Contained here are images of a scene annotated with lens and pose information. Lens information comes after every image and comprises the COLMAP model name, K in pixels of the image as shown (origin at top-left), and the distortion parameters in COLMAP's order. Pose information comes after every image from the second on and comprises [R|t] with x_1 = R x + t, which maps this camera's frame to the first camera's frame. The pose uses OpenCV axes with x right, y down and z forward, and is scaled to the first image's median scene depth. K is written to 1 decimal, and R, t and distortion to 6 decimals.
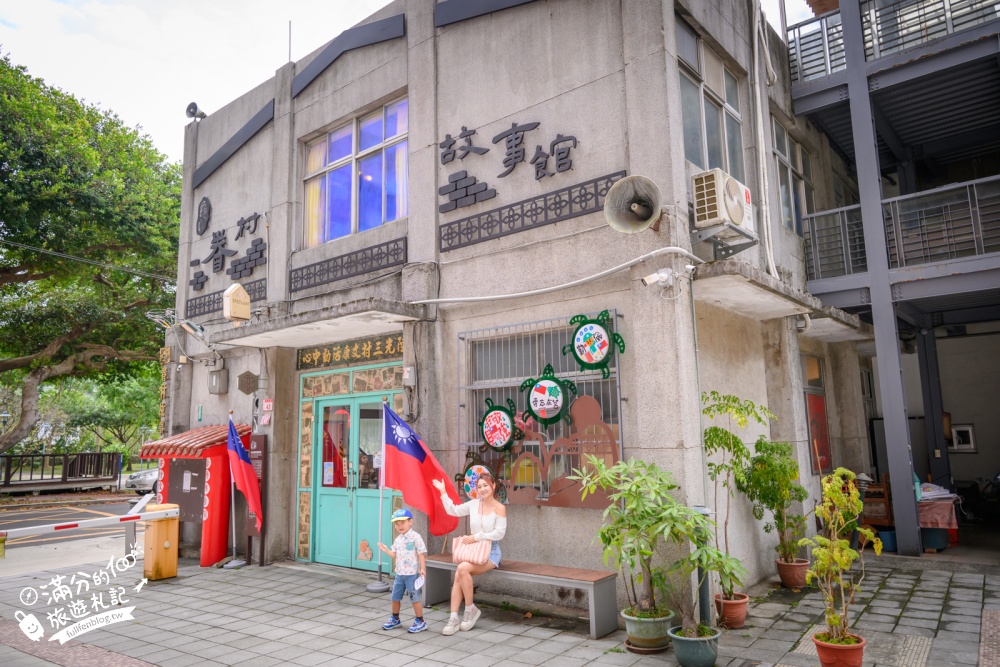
lens RADIAL K [[674.2, 0, 504.4], [0, 674.2, 334.8], [0, 0, 1]] dist [0.004289, -0.007463]
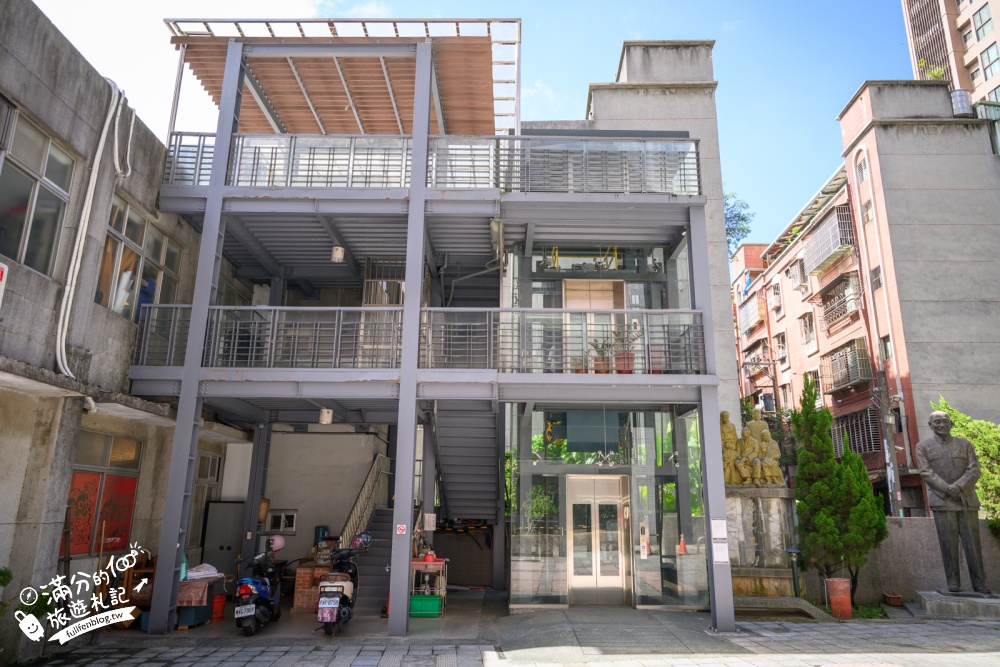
lens RADIAL K [[674.2, 0, 497.1], [0, 674.2, 329.3], [0, 0, 1]] dist [0.004289, -0.007463]
pose [[0.769058, 0.195792, 0.608454, 0.271199], [-0.125251, 0.979636, -0.156922, -0.047165], [-0.626787, 0.044473, 0.777920, -0.195520]]
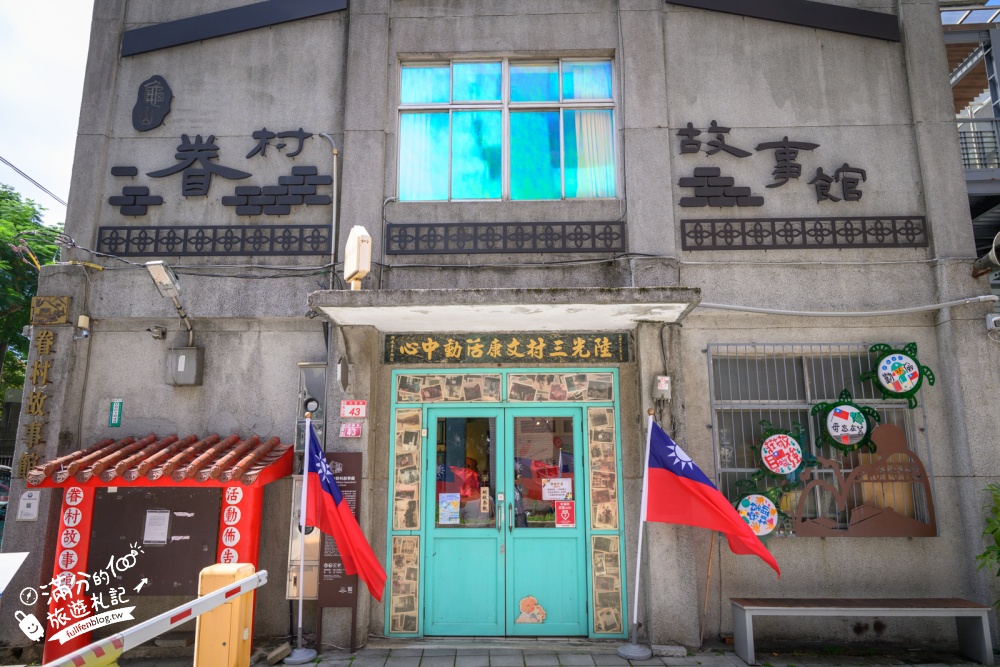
lens RADIAL K [[674.2, 0, 497.3], [0, 674.2, 339.7], [0, 0, 1]] dist [0.004289, -0.007463]
pose [[0.794679, 0.139938, 0.590680, -0.739788], [-0.106956, 0.990120, -0.090675, 0.092502], [-0.597533, 0.008880, 0.801795, 0.417041]]
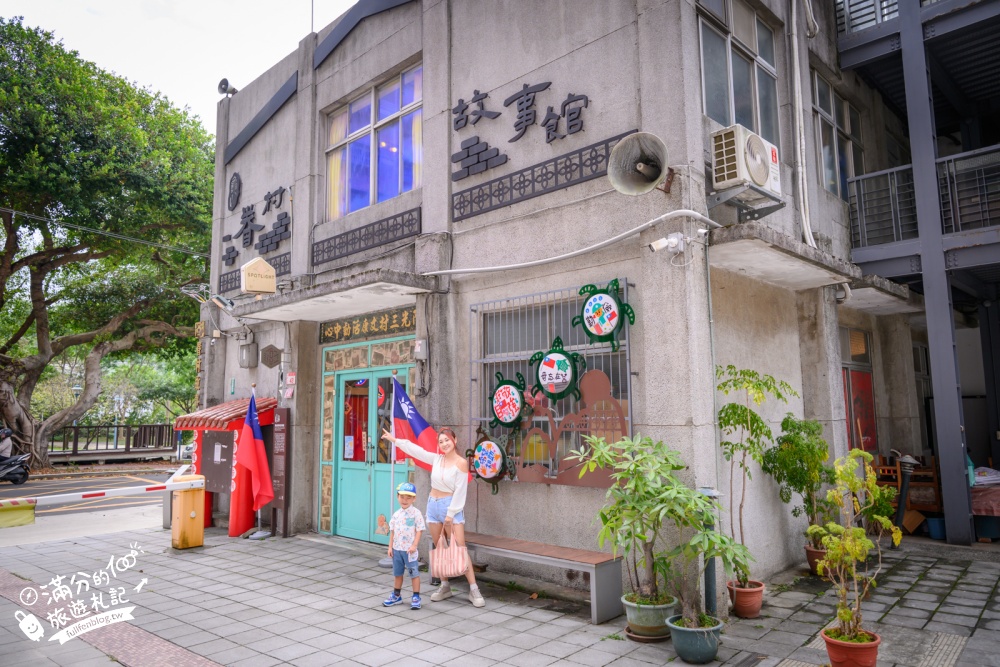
lens RADIAL K [[674.2, 0, 503.5], [0, 674.2, 330.1], [0, 0, 1]] dist [0.004289, -0.007463]
pose [[0.996354, -0.000331, -0.085319, 0.056630], [0.002626, 0.999638, 0.026793, 0.006820], [0.085279, -0.026919, 0.995993, 0.034245]]
